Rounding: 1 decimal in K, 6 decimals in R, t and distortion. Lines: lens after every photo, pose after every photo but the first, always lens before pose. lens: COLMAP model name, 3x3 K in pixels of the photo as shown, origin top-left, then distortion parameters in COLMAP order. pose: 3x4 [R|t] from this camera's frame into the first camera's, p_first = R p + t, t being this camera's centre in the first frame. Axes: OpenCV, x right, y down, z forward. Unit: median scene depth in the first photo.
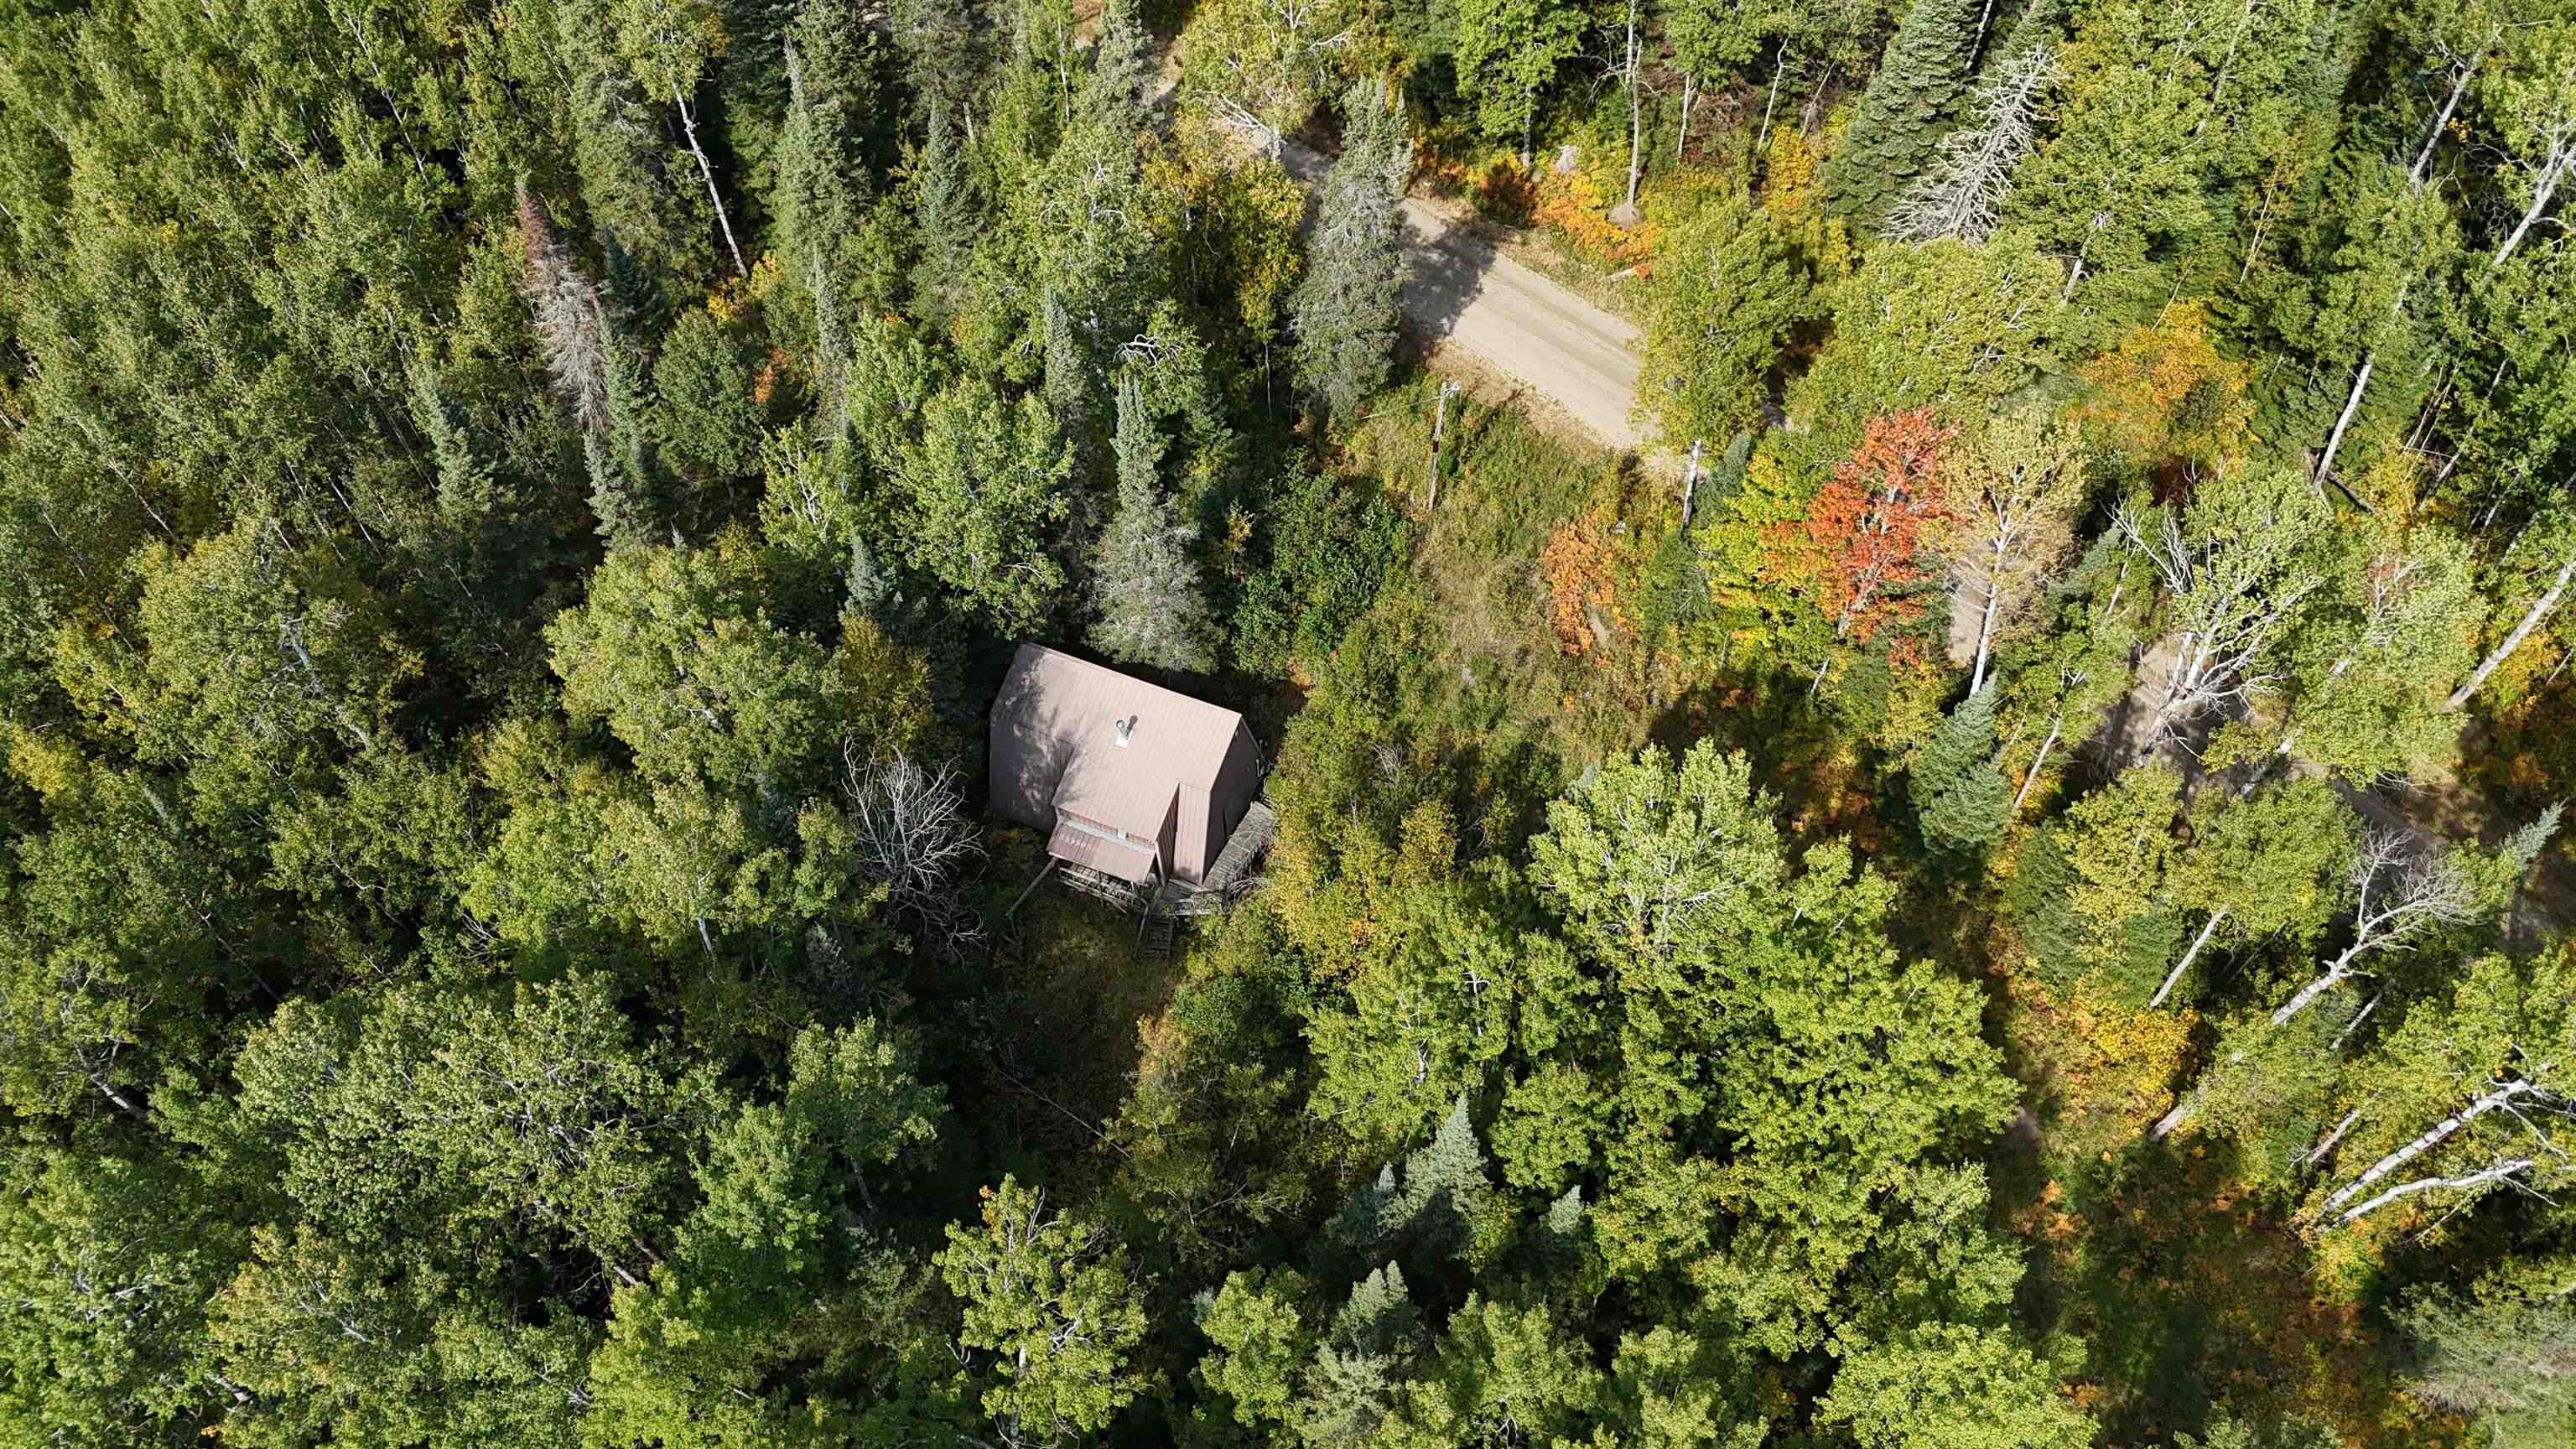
lens RADIAL K [[1896.2, 0, 1281.6], [0, 1896.2, 727.6], [0, 0, 1]] dist [0.079883, -0.075493]
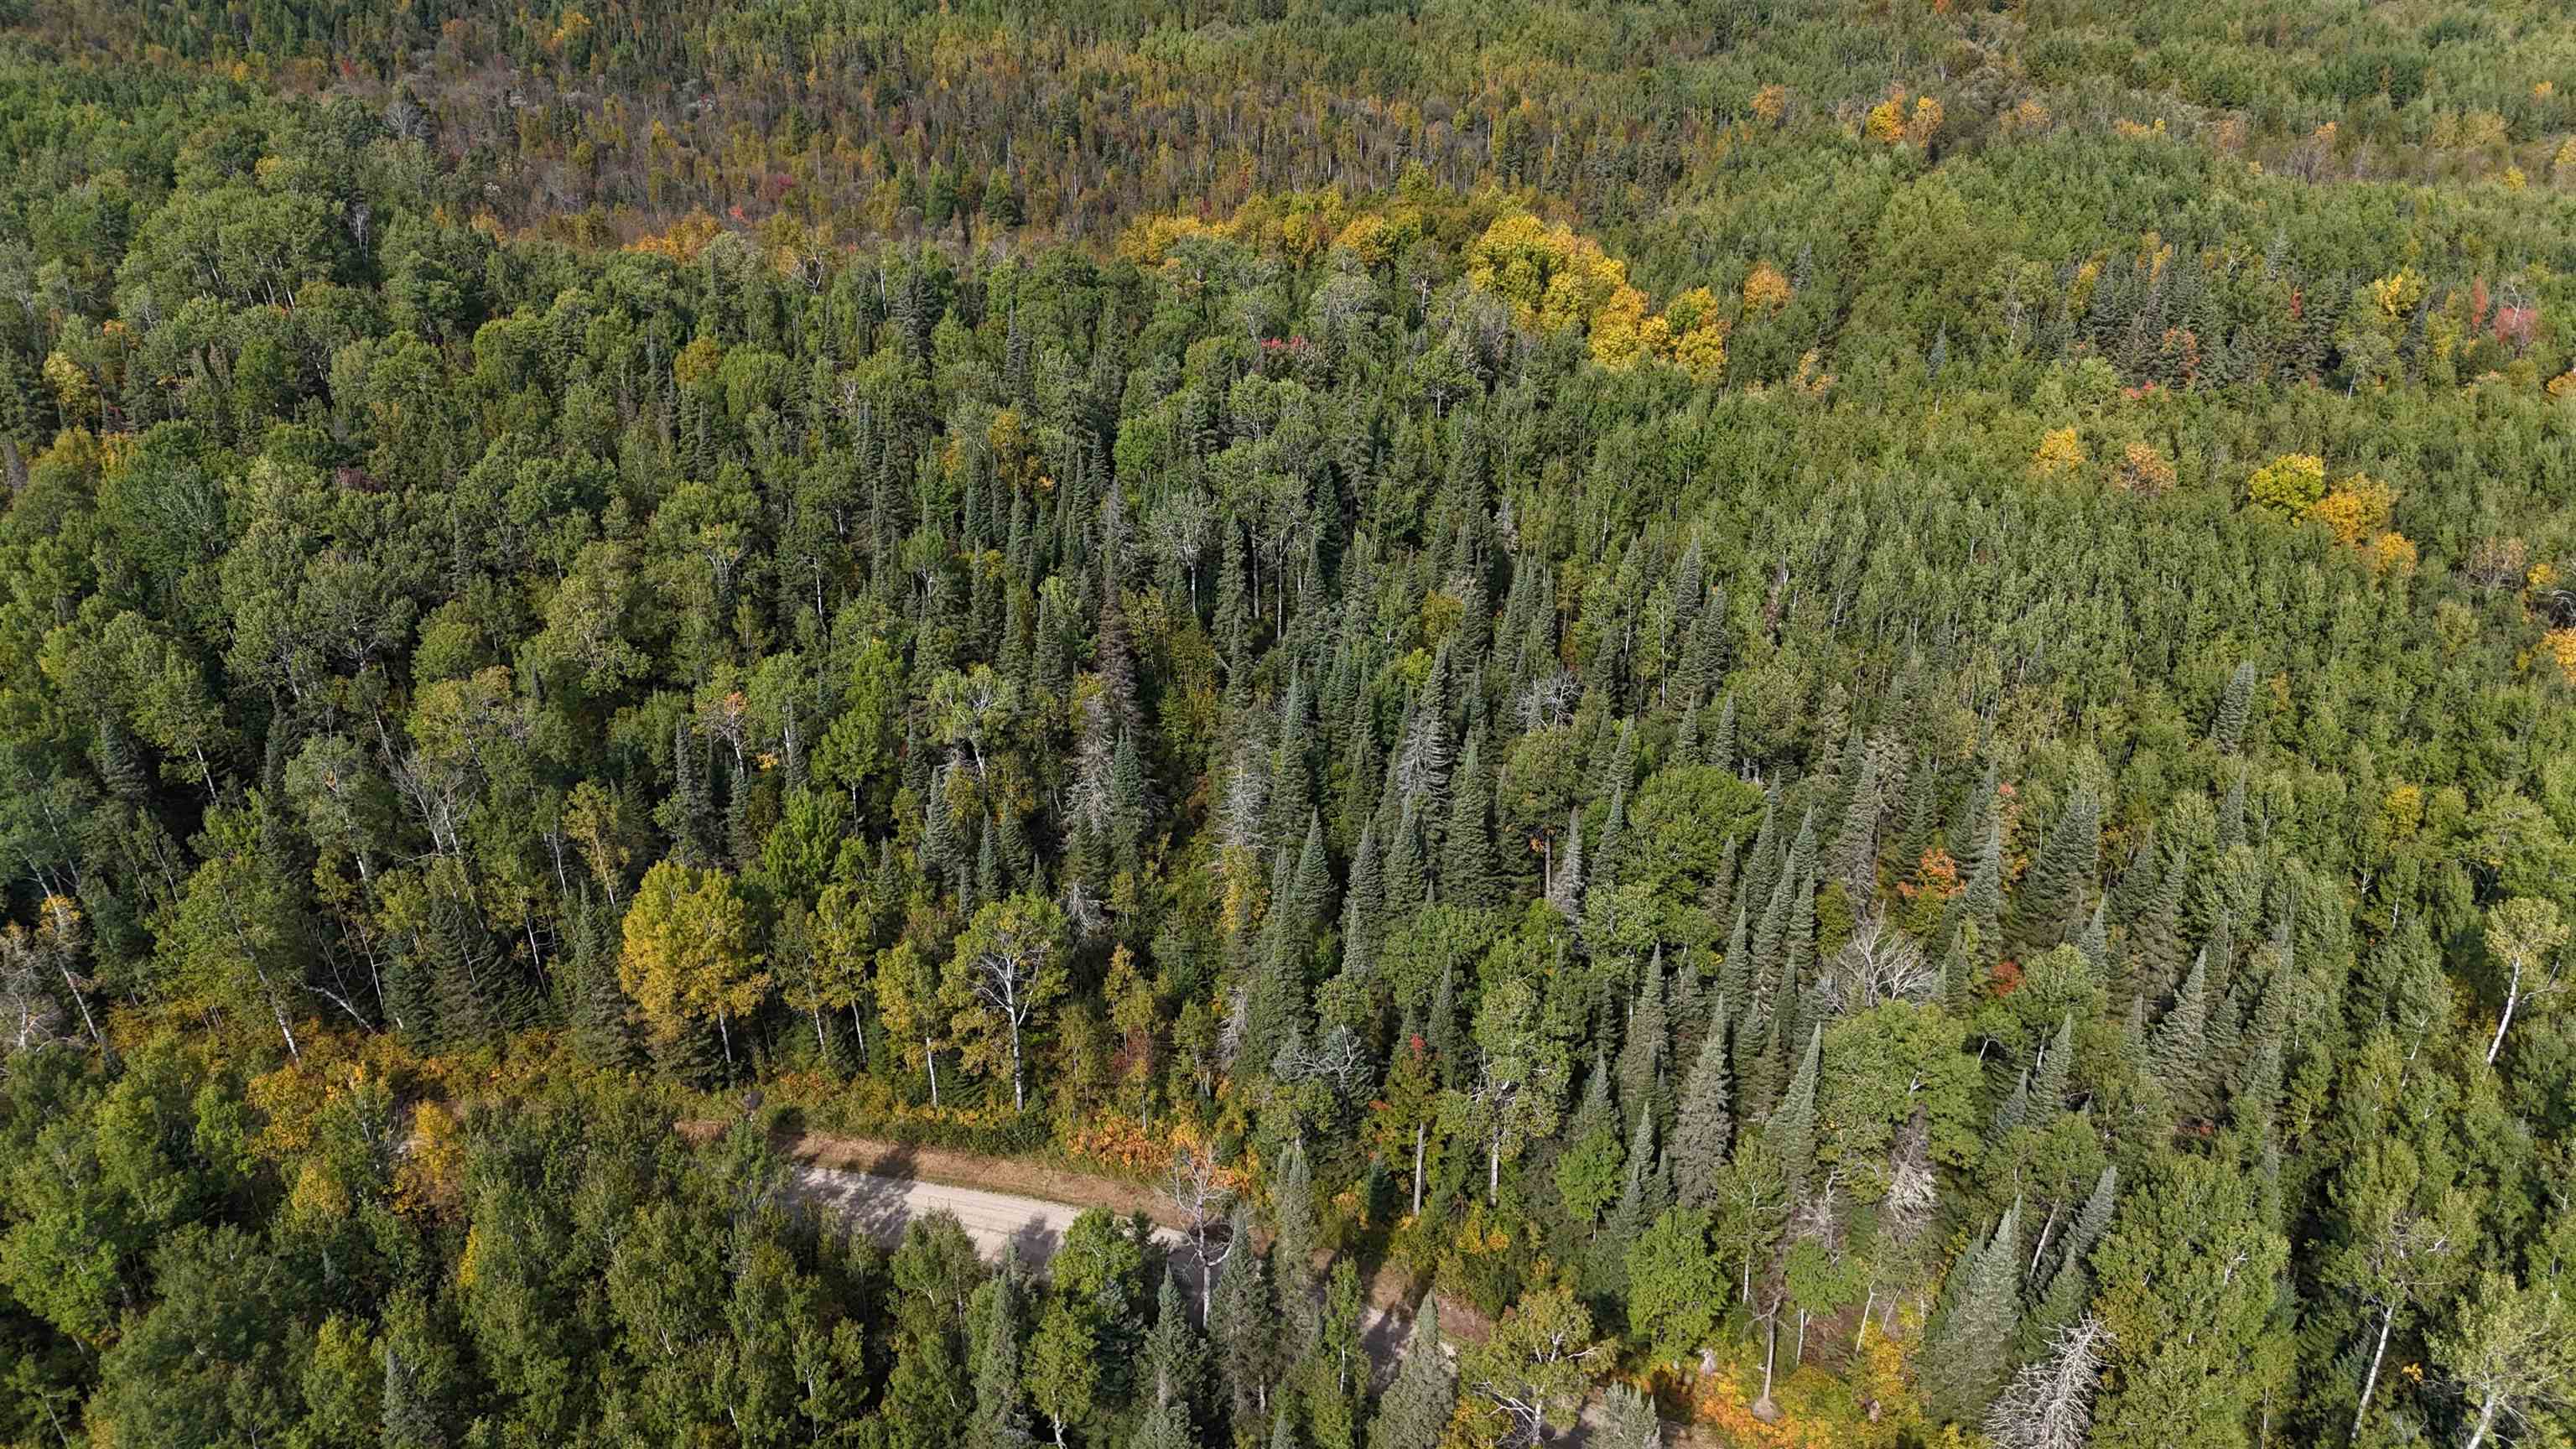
lens RADIAL K [[1896.2, 0, 1291.0], [0, 1896.2, 725.5], [0, 0, 1]] dist [0.079883, -0.075493]
pose [[0.994823, -0.043809, 0.091691, -0.228478], [0.080615, 0.889578, -0.449613, -0.128539], [-0.061869, 0.454677, 0.888505, -0.306187]]
